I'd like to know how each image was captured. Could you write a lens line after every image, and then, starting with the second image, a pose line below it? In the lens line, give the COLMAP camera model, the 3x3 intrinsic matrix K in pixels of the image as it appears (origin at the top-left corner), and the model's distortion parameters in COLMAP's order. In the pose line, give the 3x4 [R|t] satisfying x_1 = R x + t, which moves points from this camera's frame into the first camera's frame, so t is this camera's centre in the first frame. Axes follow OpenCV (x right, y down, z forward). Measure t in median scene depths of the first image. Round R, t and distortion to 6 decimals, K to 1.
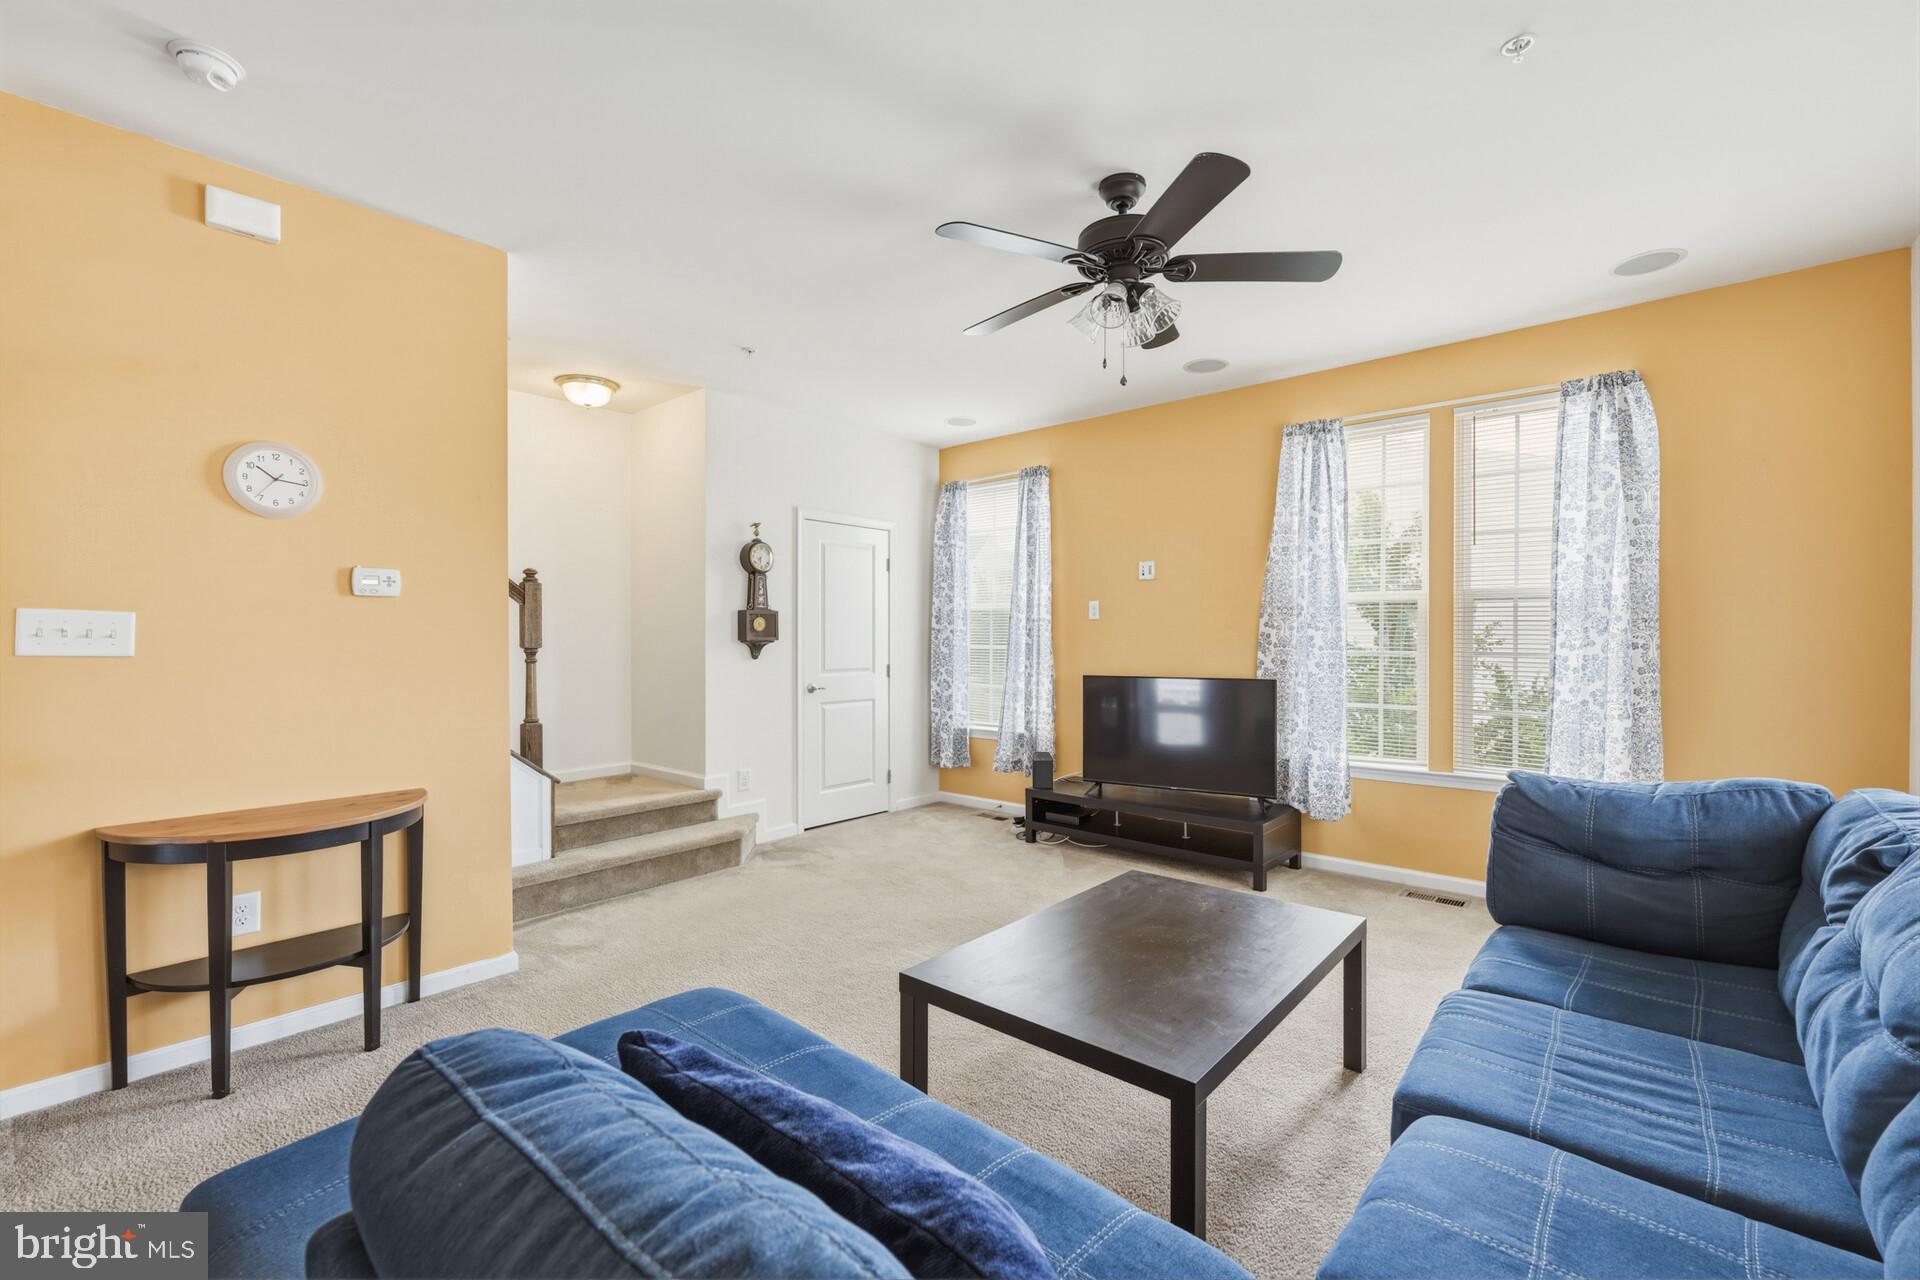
lens RADIAL K [[800.1, 0, 960.0], [0, 800.1, 640.0], [0, 0, 1]] dist [-0.001421, 0.000080]
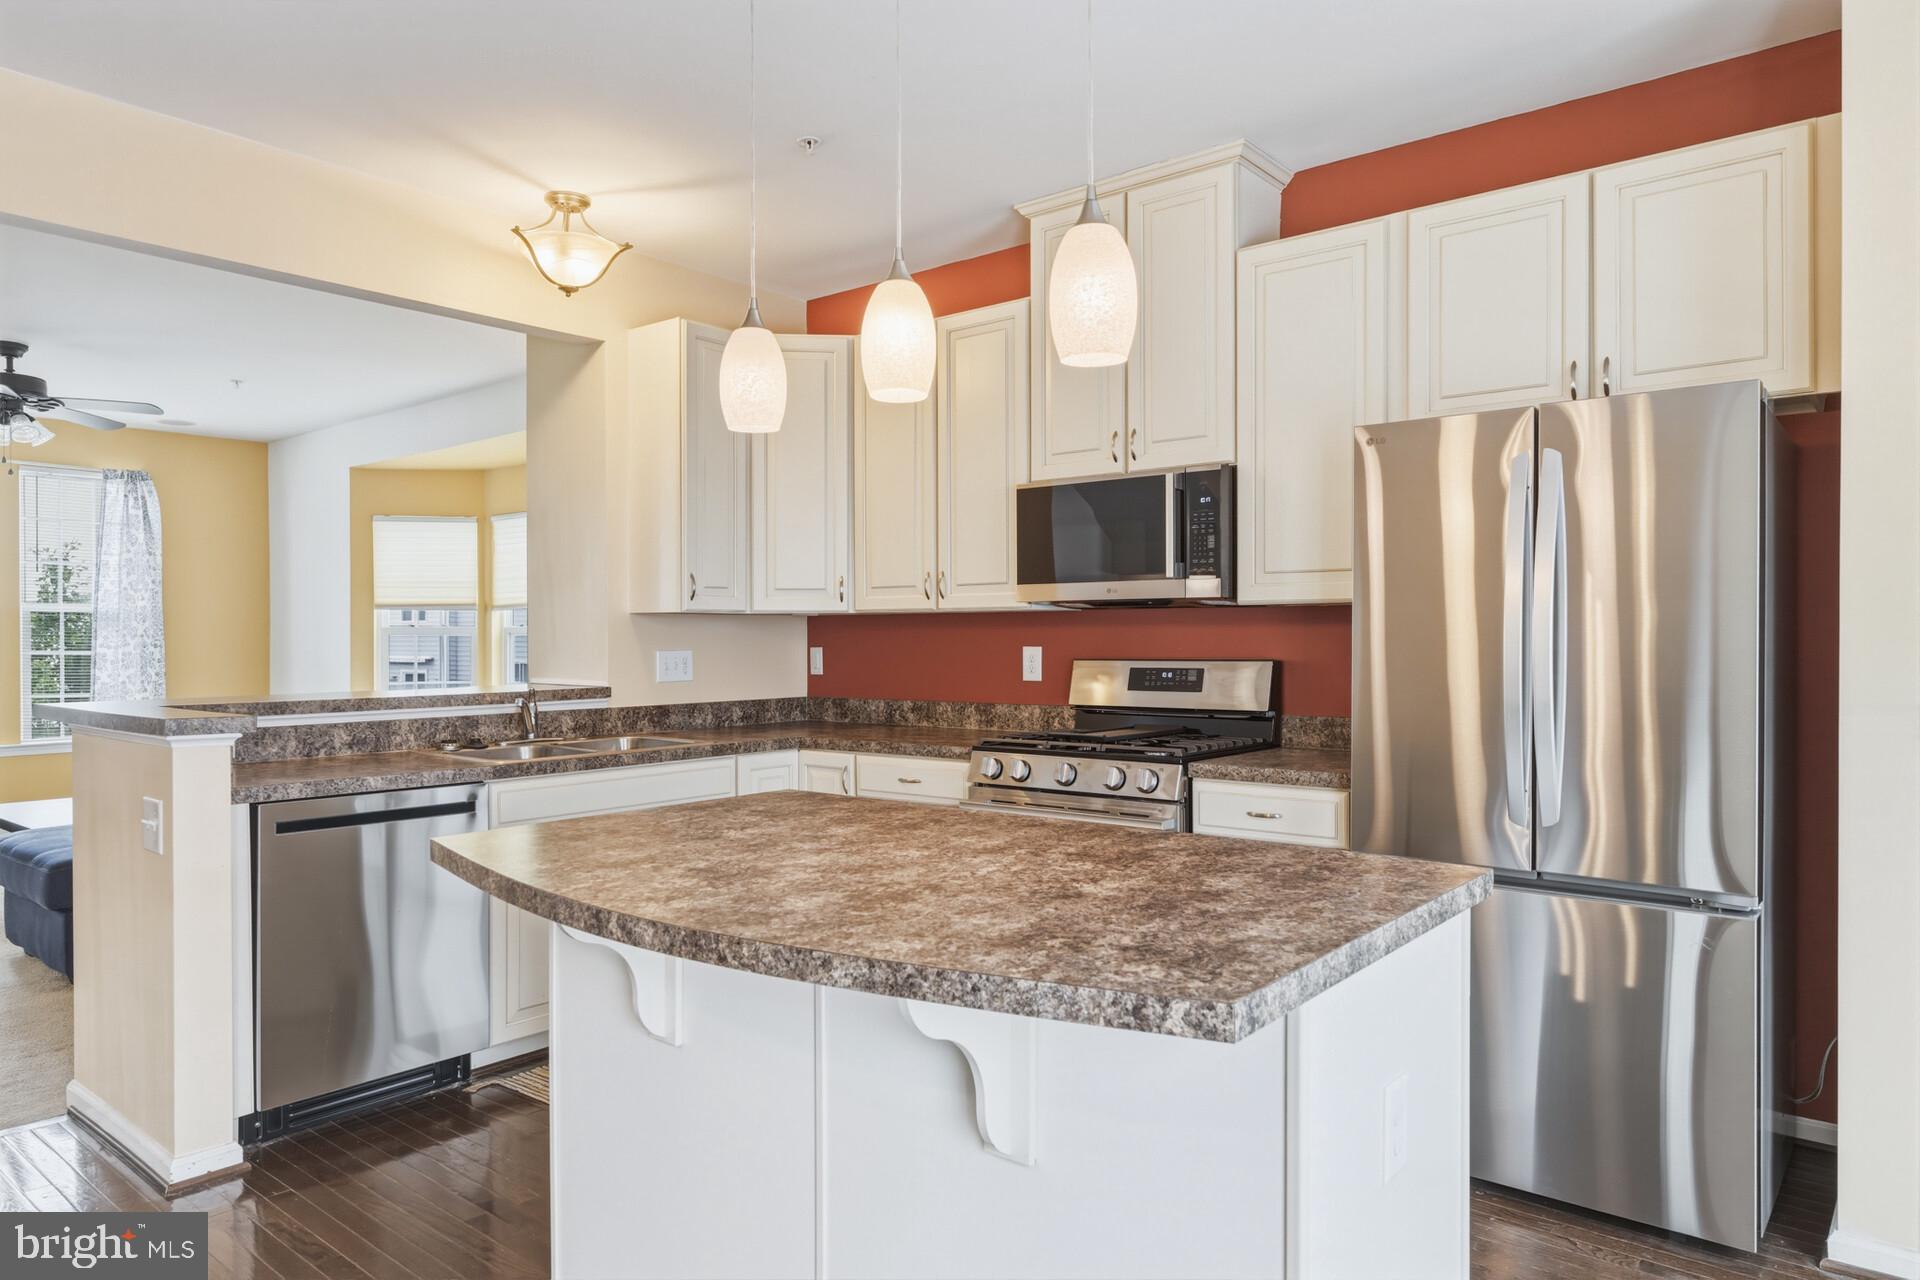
lens RADIAL K [[1203.7, 0, 960.0], [0, 1203.7, 640.0], [0, 0, 1]] dist [0.002523, 0.000103]
pose [[-0.009972, 0.000991, 0.999950, -1.191644], [0.005947, 0.999982, -0.000932, 0.005880], [-0.999933, 0.005938, -0.009978, -0.448923]]
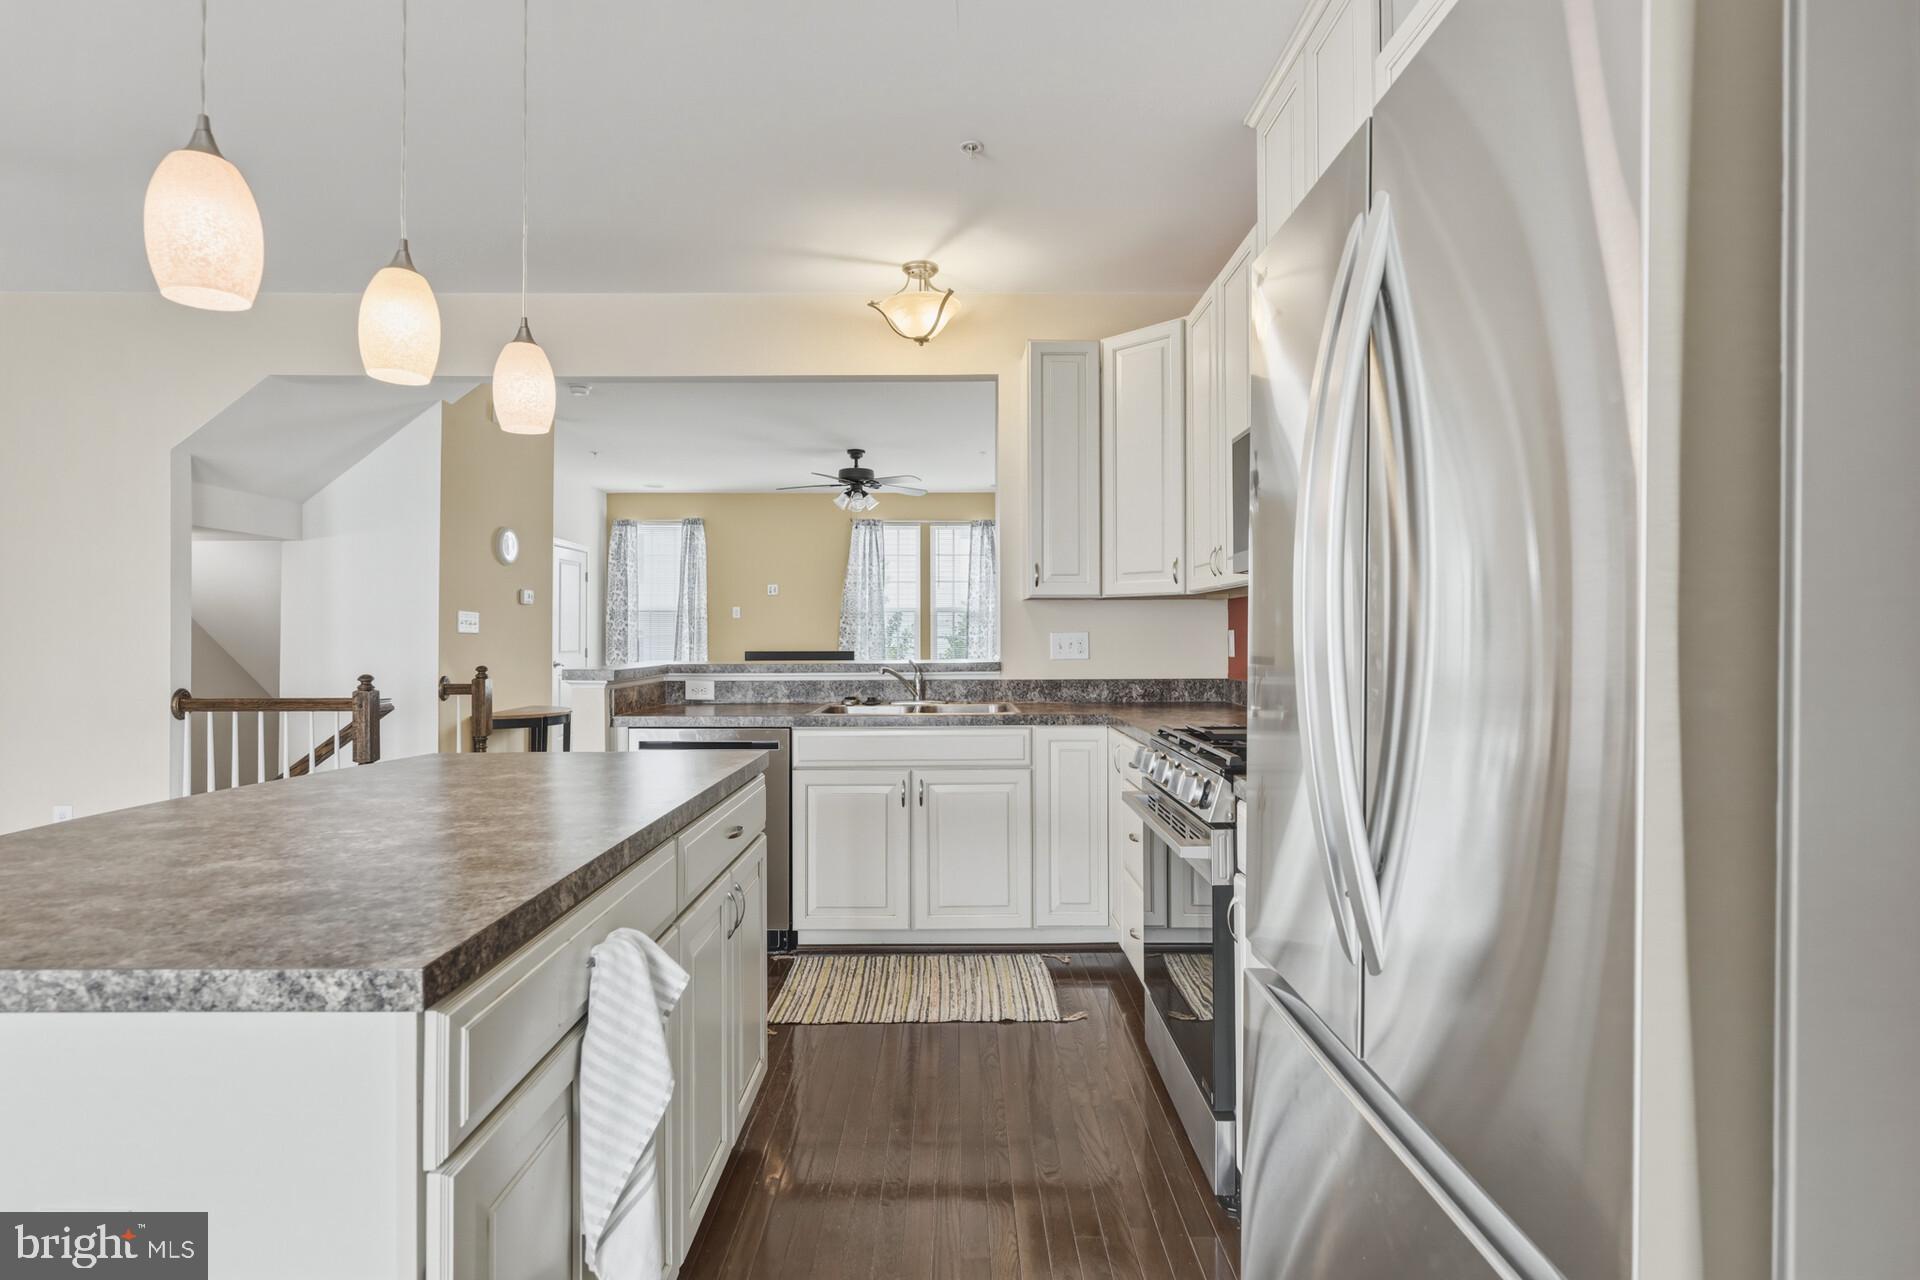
lens RADIAL K [[927.1, 0, 960.0], [0, 927.1, 640.0], [0, 0, 1]] dist [-0.003314, 0.000157]
pose [[0.759604, -0.003064, 0.650378, -0.830250], [0.002317, 0.999995, 0.002005, 0.017758], [-0.650381, -0.000016, 0.759608, -0.833735]]
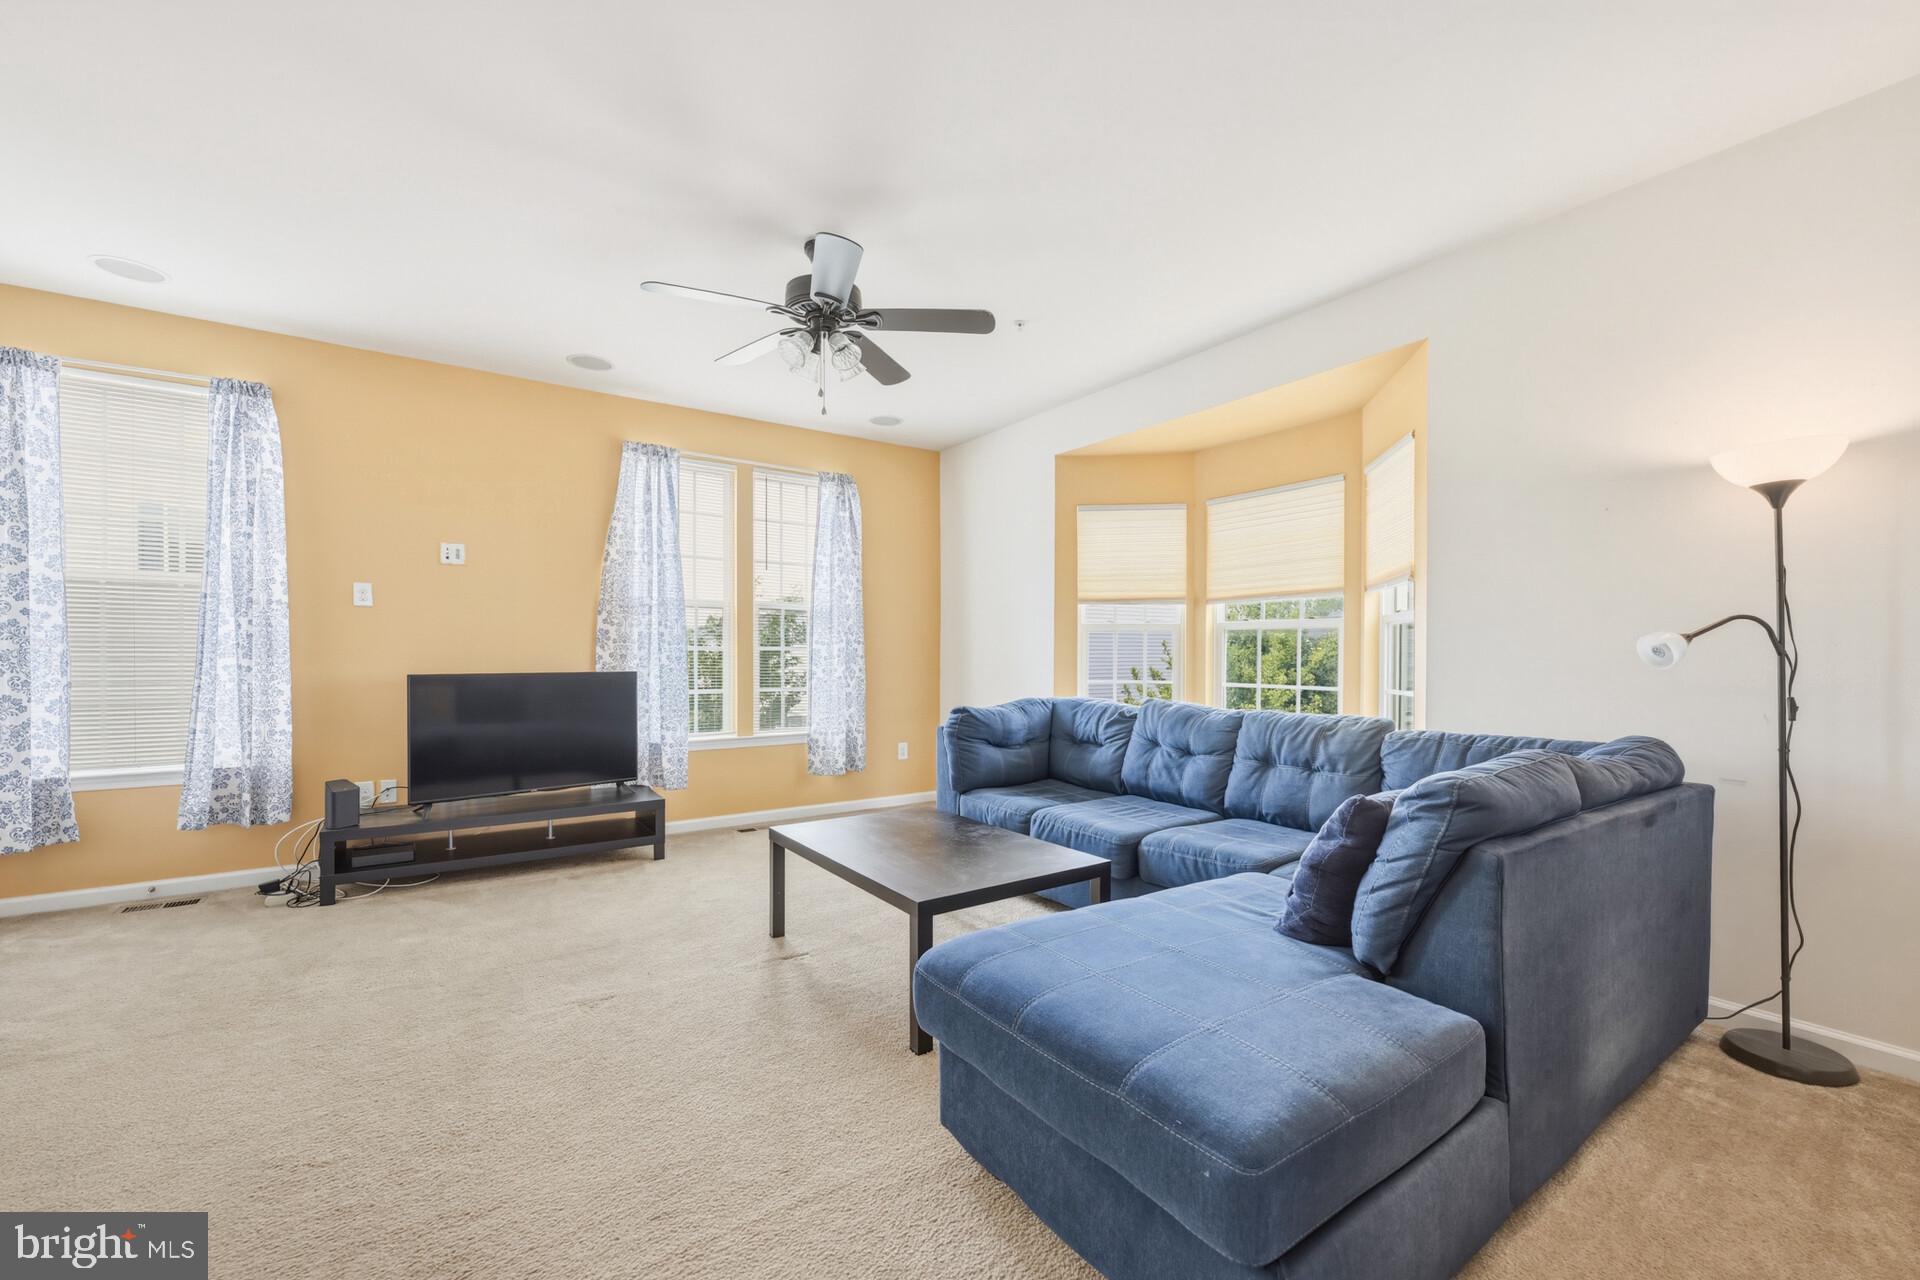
lens RADIAL K [[770.8, 0, 960.2], [0, 770.8, 661.1], [0, 0, 1]] dist [0.001246, 0.000301]
pose [[0.254112, -0.005421, 0.967160, -0.491581], [-0.000496, 0.999983, 0.005735, 0.027637], [-0.967175, -0.001937, 0.254105, 0.285541]]
